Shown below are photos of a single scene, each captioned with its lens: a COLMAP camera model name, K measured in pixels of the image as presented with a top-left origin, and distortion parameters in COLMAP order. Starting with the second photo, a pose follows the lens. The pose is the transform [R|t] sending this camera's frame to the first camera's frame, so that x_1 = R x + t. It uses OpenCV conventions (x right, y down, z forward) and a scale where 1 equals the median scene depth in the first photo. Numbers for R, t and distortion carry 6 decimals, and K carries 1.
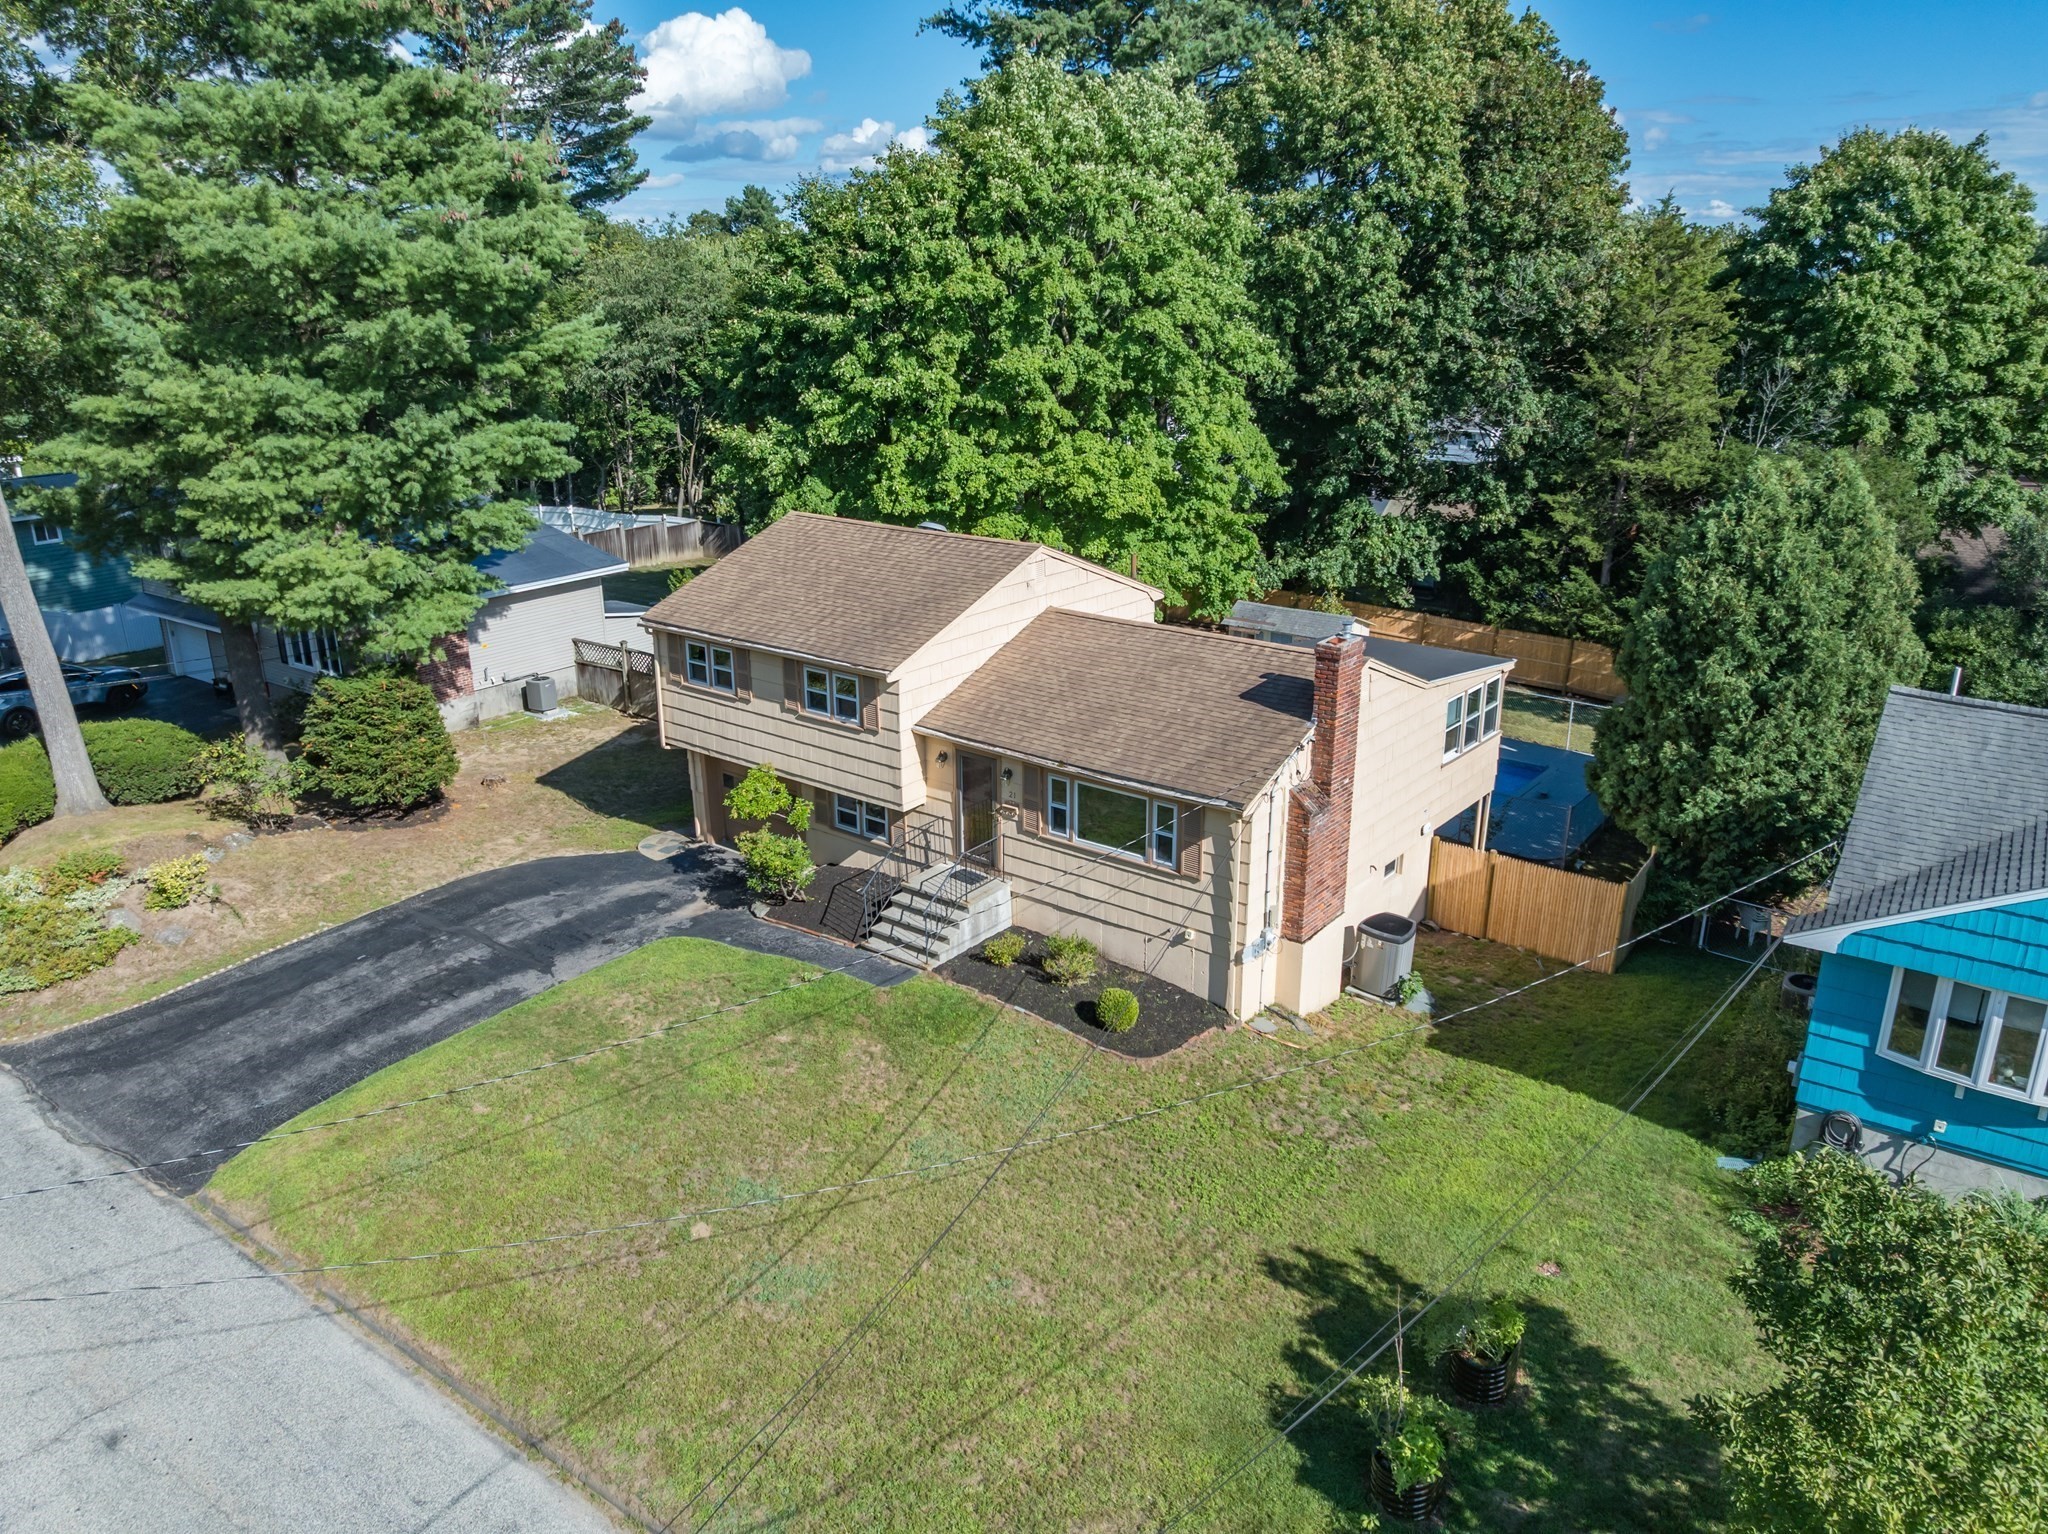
lens RADIAL K [[1449.0, 0, 1032.2], [0, 1449.0, 774.5], [0, 0, 1]] dist [-0.038962, -0.009828]
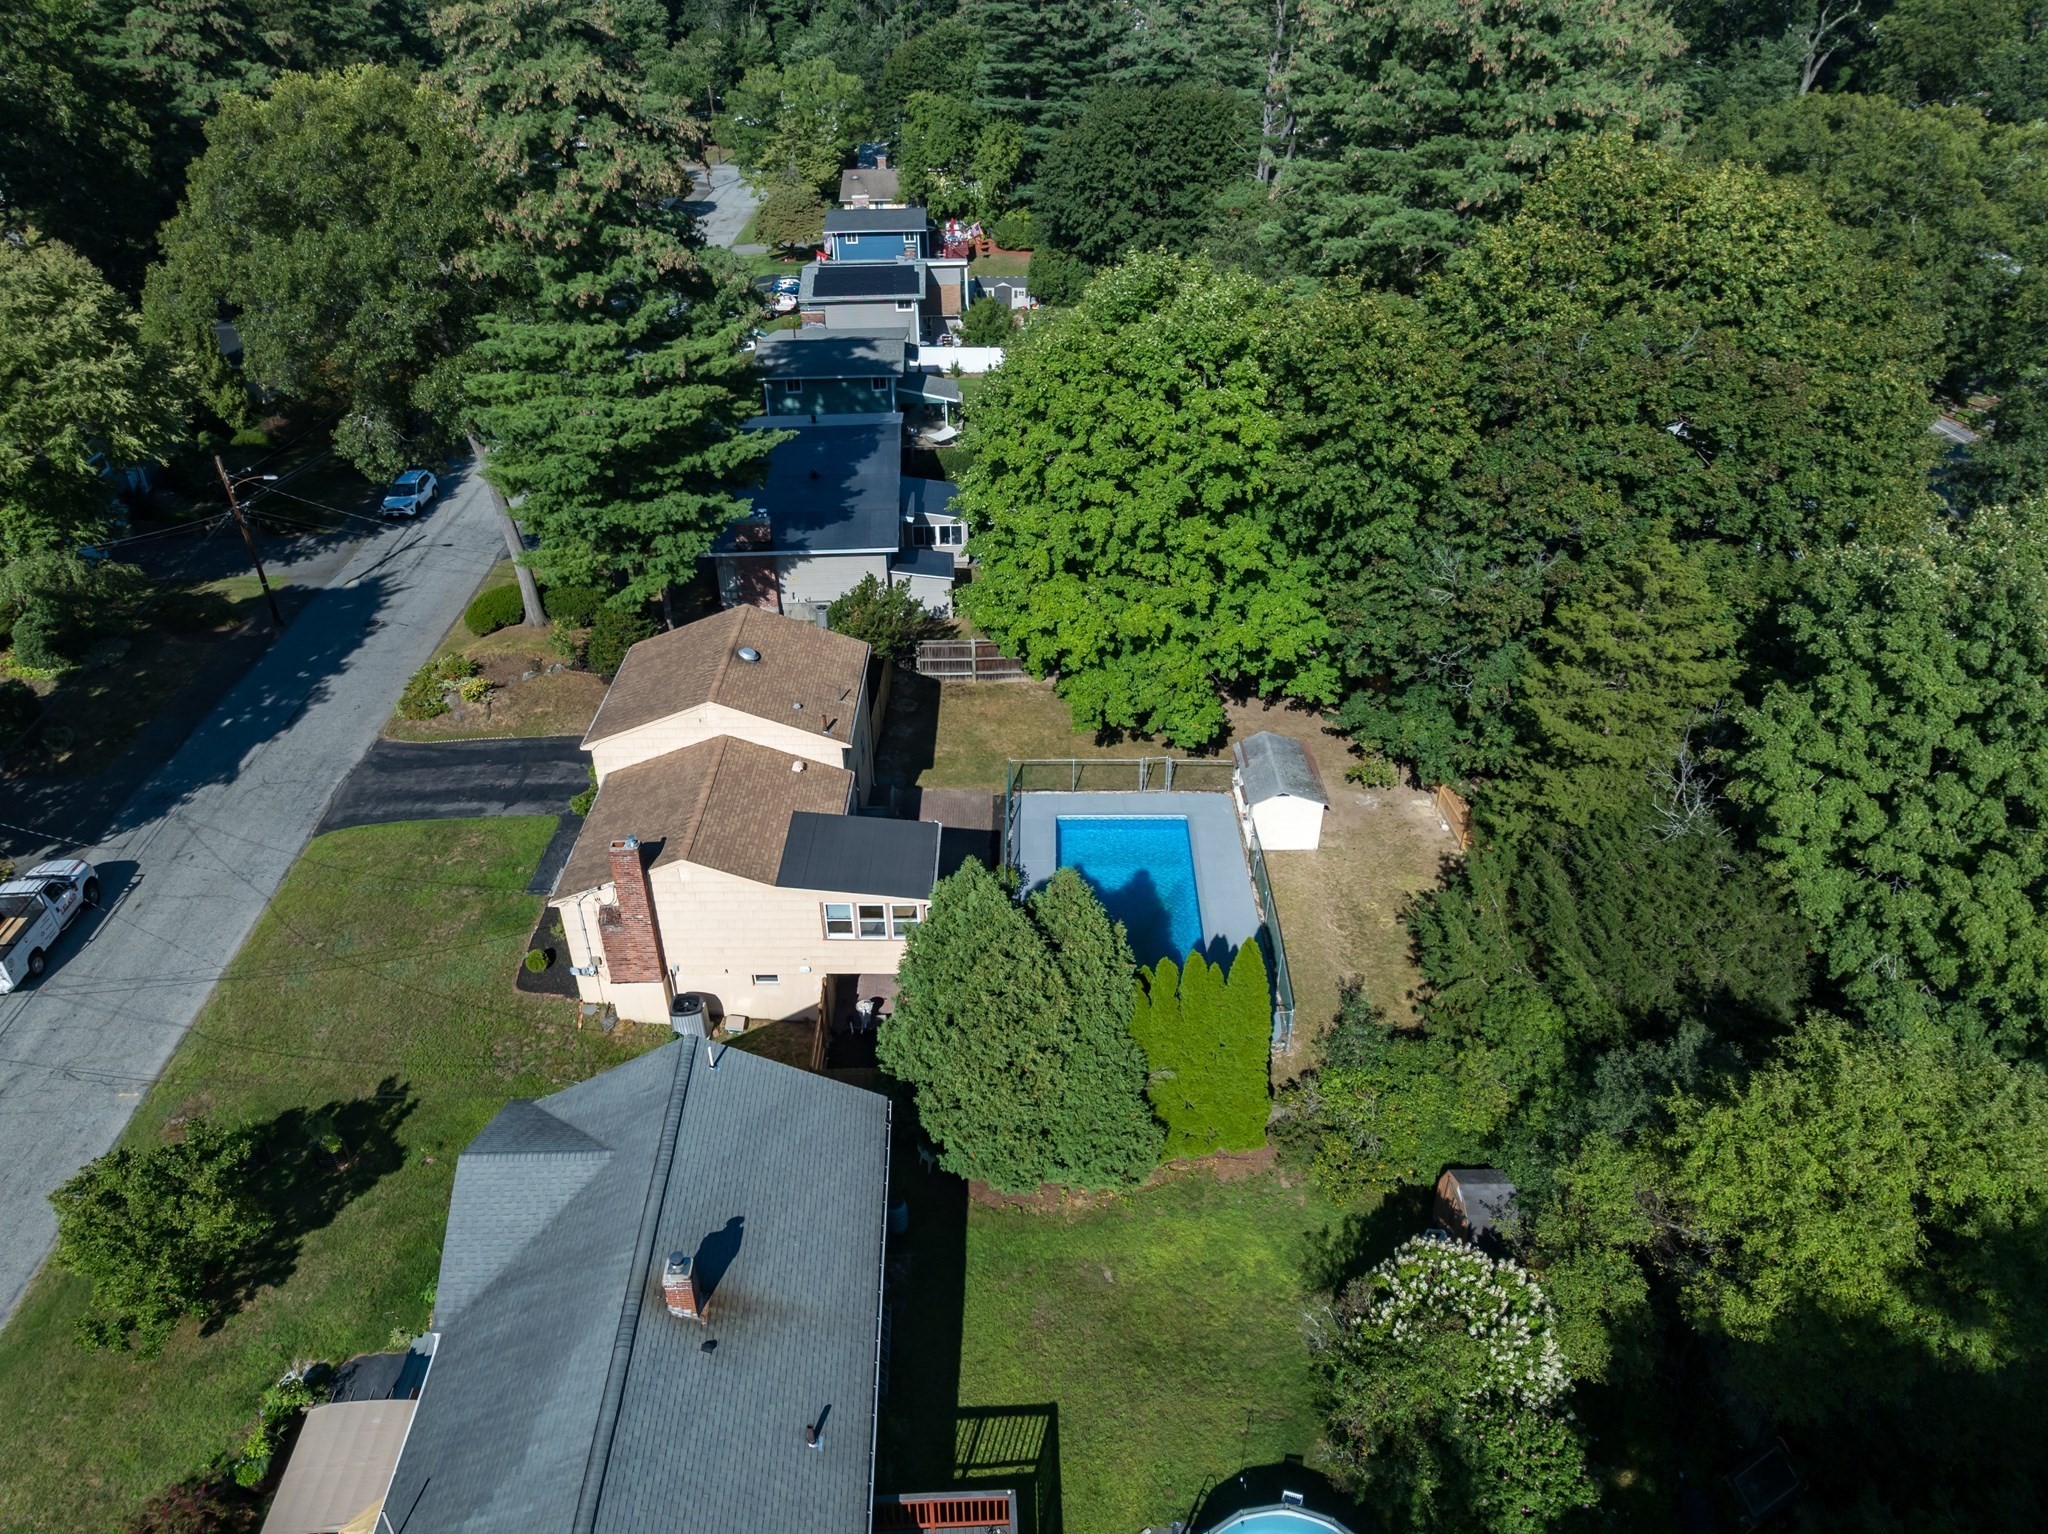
lens RADIAL K [[1449.0, 0, 1032.2], [0, 1449.0, 774.5], [0, 0, 1]] dist [-0.038962, -0.009828]
pose [[0.613450, 0.420769, -0.668306, 1.431885], [-0.249444, 0.906157, 0.341552, -0.771630], [0.749305, -0.042820, 0.660840, 0.195645]]
